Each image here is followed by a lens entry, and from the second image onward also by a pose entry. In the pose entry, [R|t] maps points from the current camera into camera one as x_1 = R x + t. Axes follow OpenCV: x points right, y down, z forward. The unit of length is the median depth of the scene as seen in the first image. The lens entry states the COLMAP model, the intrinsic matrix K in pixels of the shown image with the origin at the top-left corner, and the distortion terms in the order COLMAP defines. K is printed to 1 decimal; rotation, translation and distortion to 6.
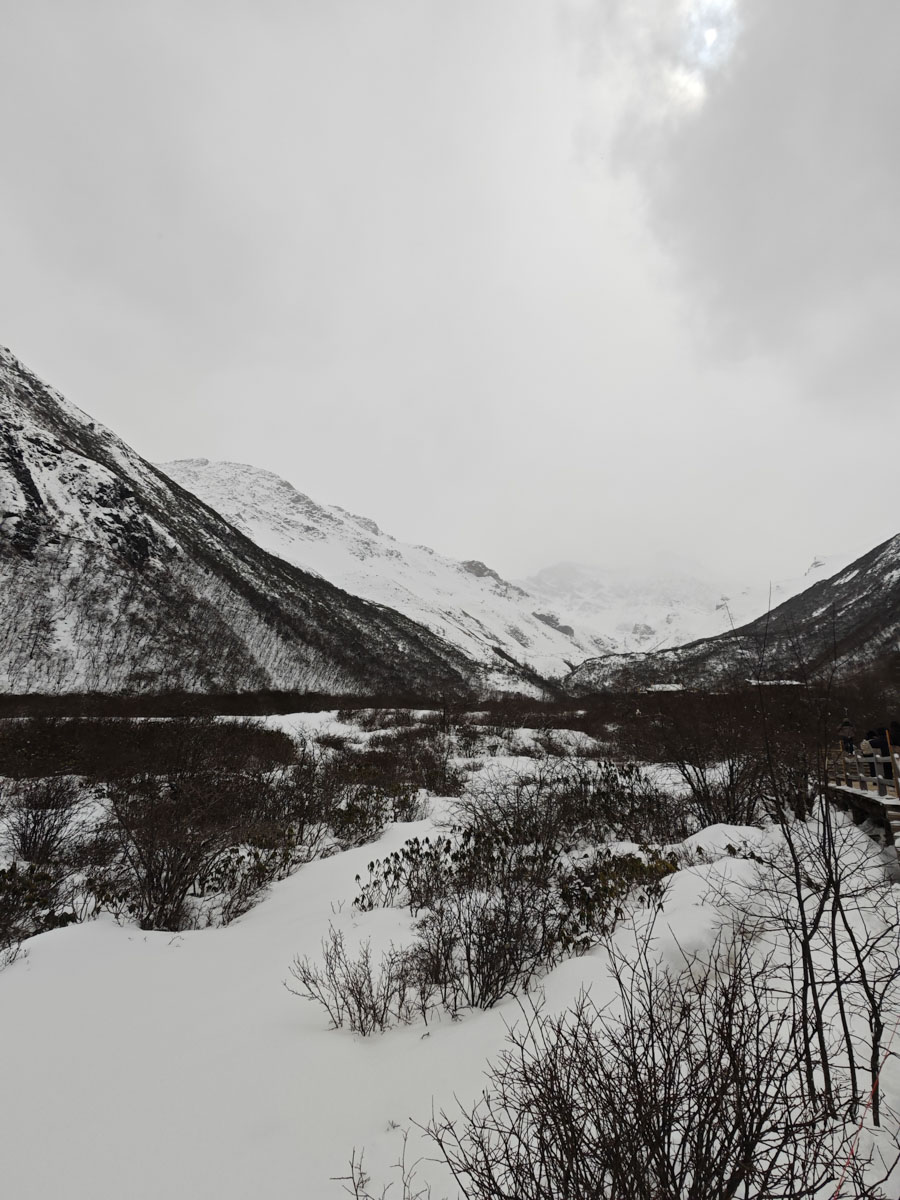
lens RADIAL K [[582.1, 0, 456.1], [0, 582.1, 604.3], [0, 0, 1]] dist [0.003141, -0.000056]
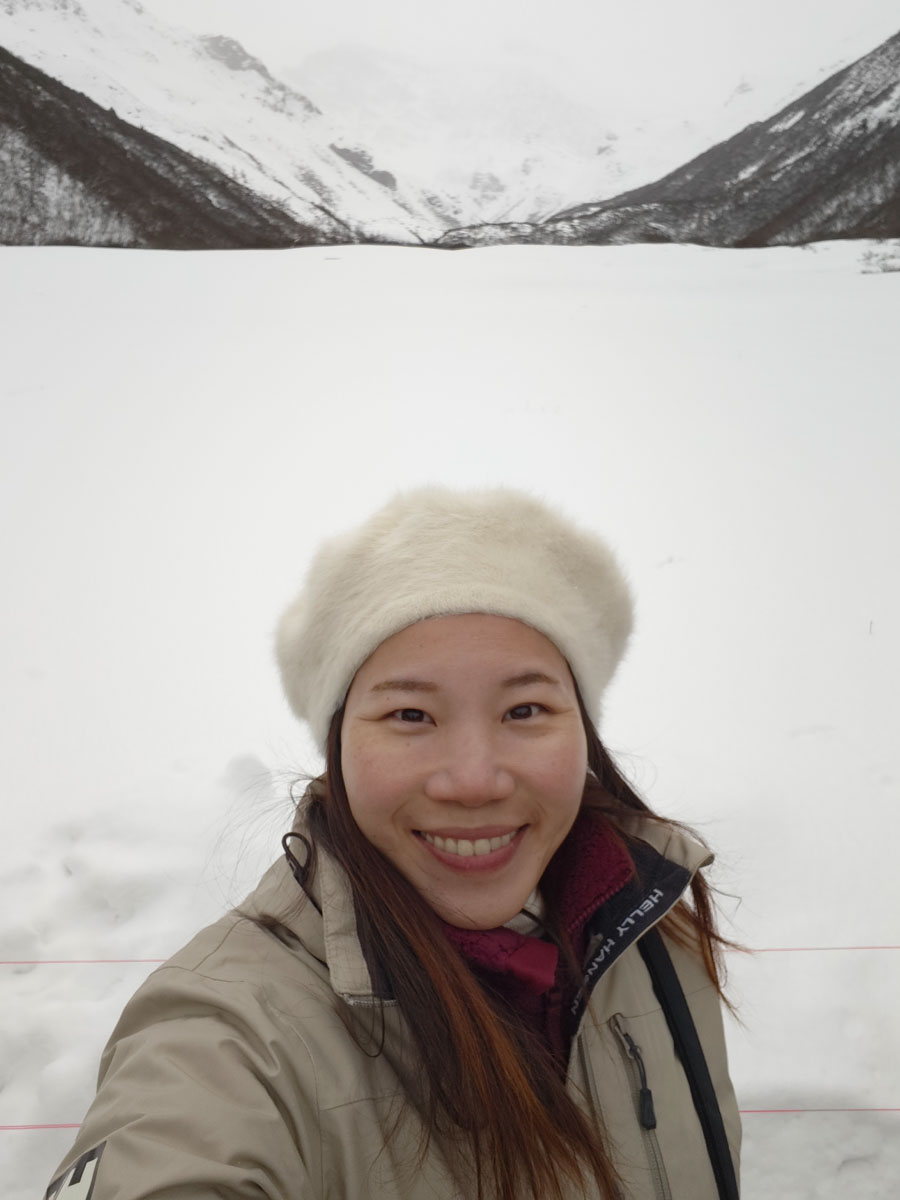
lens RADIAL K [[928.7, 0, 461.9], [0, 928.7, 590.2], [0, 0, 1]] dist [-0.017242, 0.023584]
pose [[0.952365, -0.081047, 0.293993, -0.114990], [-0.060144, 0.895187, 0.441614, -0.009069], [-0.298971, -0.438260, 0.847670, -0.124833]]
